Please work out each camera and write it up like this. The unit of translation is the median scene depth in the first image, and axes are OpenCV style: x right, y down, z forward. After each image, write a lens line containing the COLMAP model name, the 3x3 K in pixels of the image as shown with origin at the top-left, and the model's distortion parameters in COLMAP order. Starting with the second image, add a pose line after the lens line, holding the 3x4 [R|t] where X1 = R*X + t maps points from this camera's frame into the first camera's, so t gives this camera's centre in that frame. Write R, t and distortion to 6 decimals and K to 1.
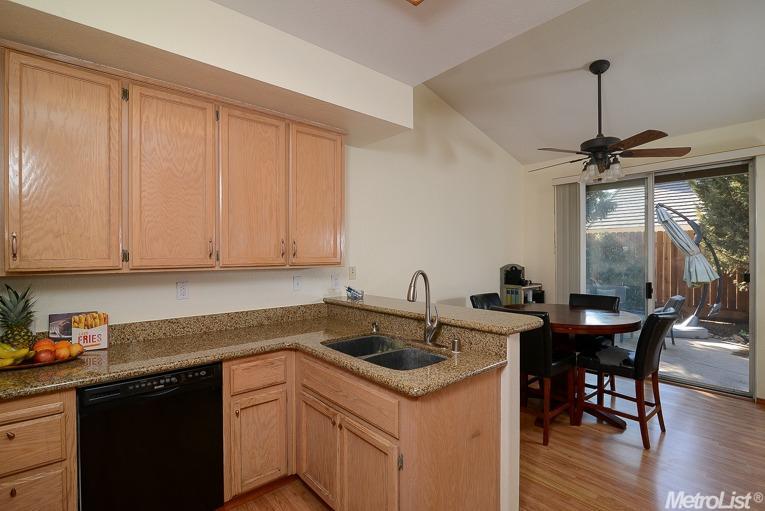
lens RADIAL K [[358.6, 0, 385.5], [0, 358.6, 257.5], [0, 0, 1]] dist [-0.002075, 0.000115]
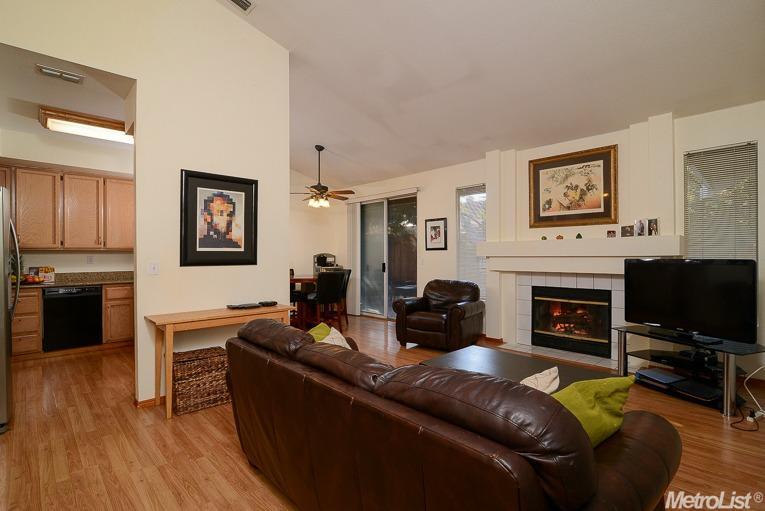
lens RADIAL K [[378.2, 0, 382.5], [0, 378.2, 255.5], [0, 0, 1]] dist [-0.005043, -0.001263]
pose [[0.998480, 0.002733, 0.055049, 1.047315], [-0.002597, 0.999993, -0.002539, 0.064912], [-0.055055, 0.002392, 0.998480, -1.341262]]
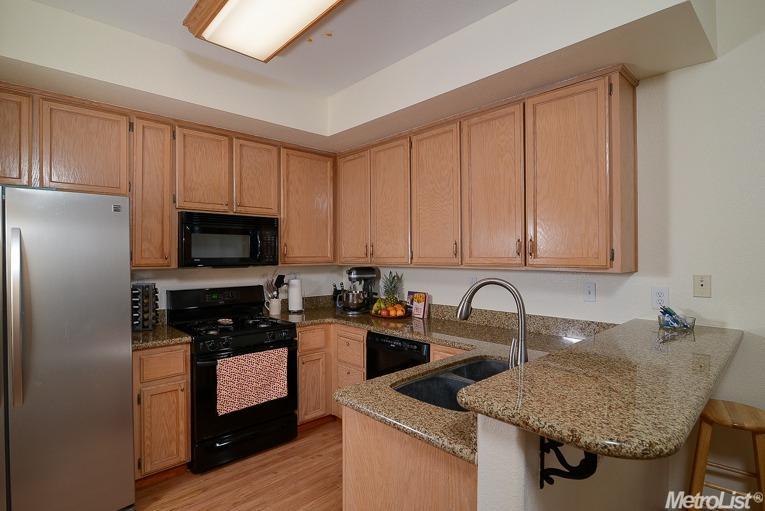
lens RADIAL K [[389.3, 0, 375.6], [0, 389.3, 256.9], [0, 0, 1]] dist [-0.009448, -0.013762]
pose [[0.045961, 0.008631, -0.998906, 0.657441], [-0.005016, 0.999952, 0.008410, -0.008338], [0.998931, 0.004624, 0.046003, 0.602838]]
